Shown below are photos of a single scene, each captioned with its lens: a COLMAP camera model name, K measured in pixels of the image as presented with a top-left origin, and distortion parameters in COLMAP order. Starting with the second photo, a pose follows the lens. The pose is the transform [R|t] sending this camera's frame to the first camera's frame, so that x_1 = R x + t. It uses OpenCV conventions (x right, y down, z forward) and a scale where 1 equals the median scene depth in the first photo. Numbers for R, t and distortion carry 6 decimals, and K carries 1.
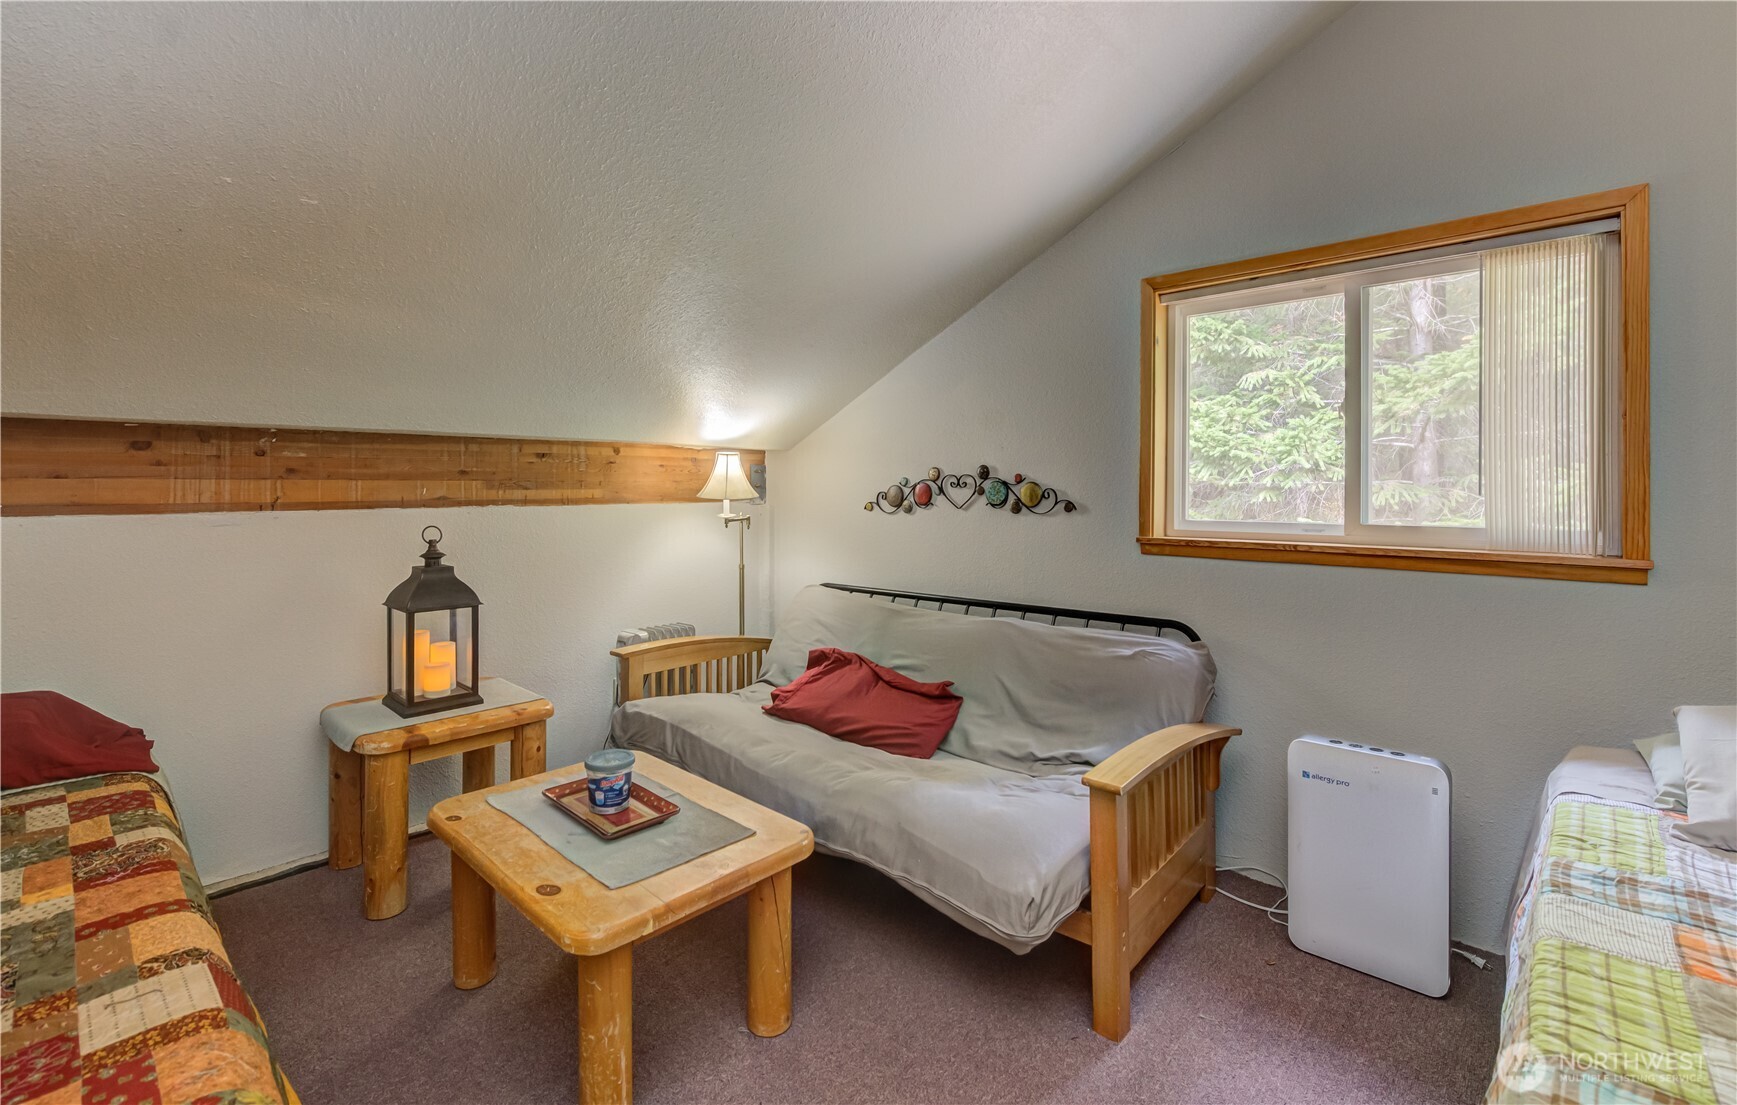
lens RADIAL K [[760.4, 0, 898.6], [0, 760.4, 486.9], [0, 0, 1]] dist [-0.006858, -0.000503]
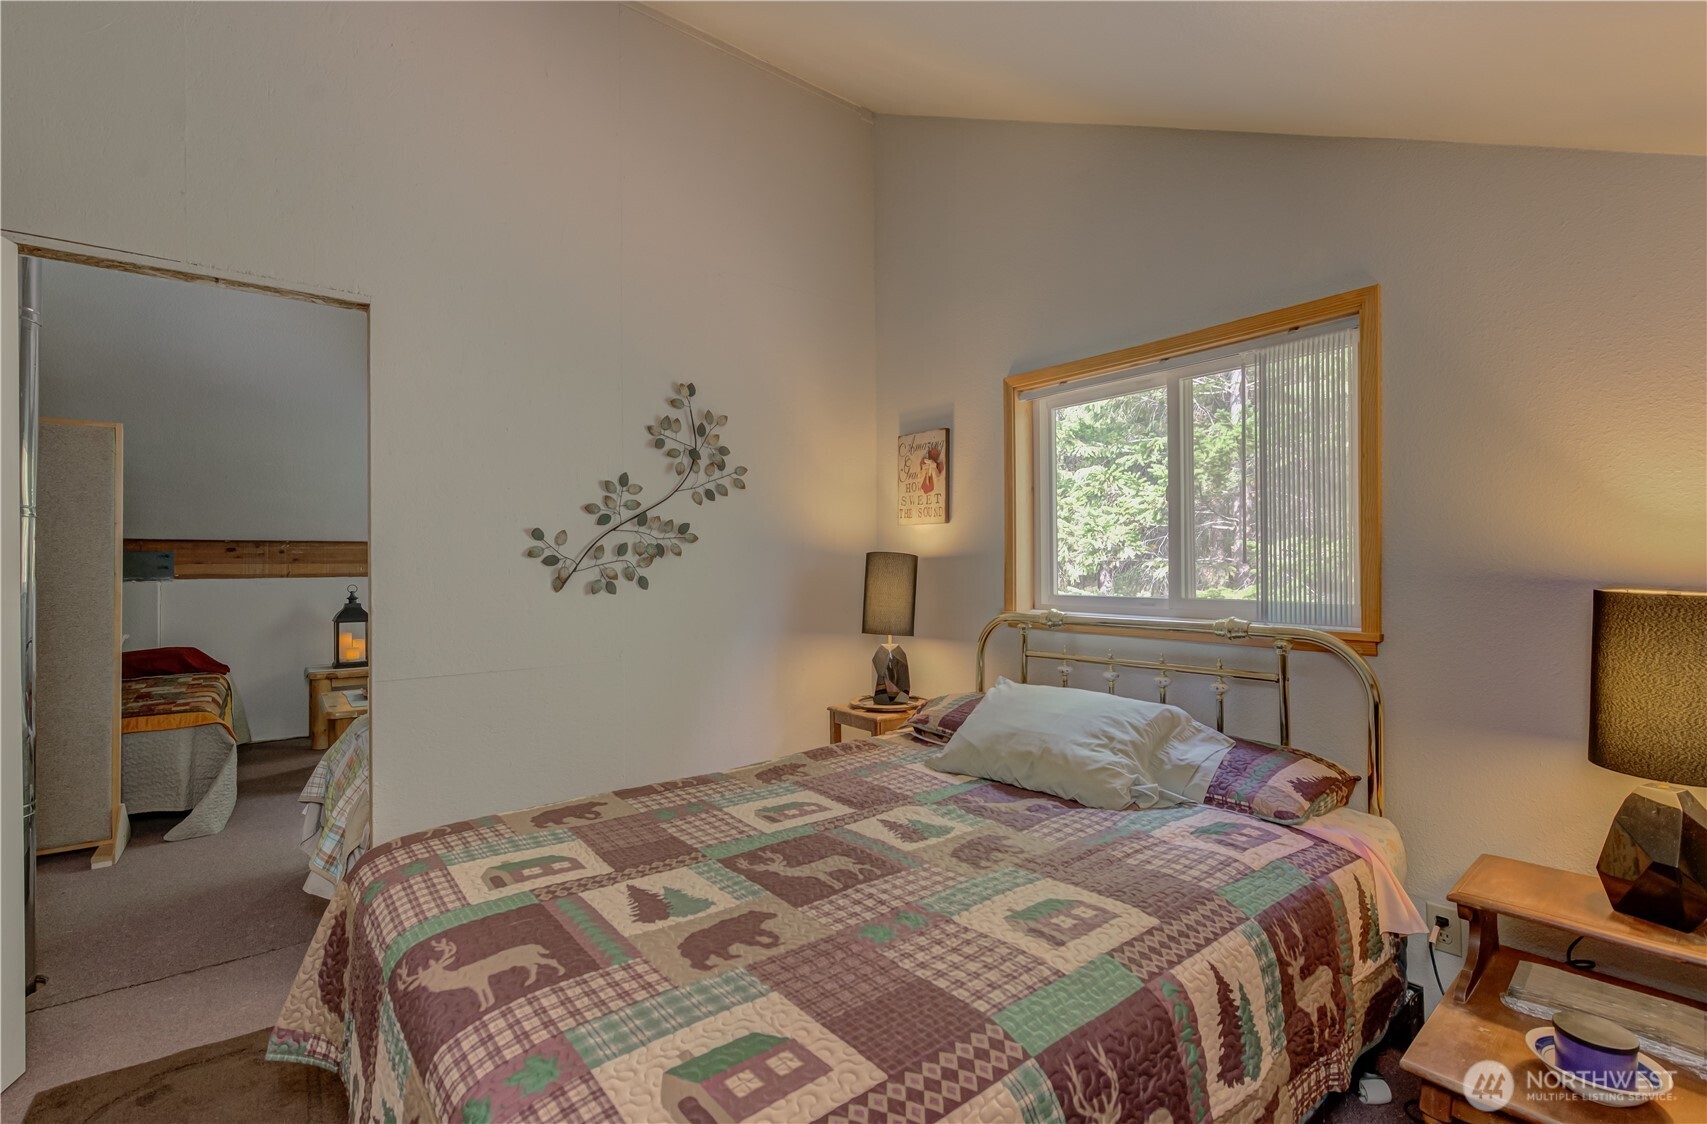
lens RADIAL K [[767.0, 0, 850.7], [0, 767.0, 566.8], [0, 0, 1]] dist [0.004528, 0.000388]
pose [[0.980454, -0.023500, -0.195339, 1.201302], [0.023130, 0.999724, -0.004177, 0.046845], [0.195383, -0.000422, 0.980727, -0.858484]]
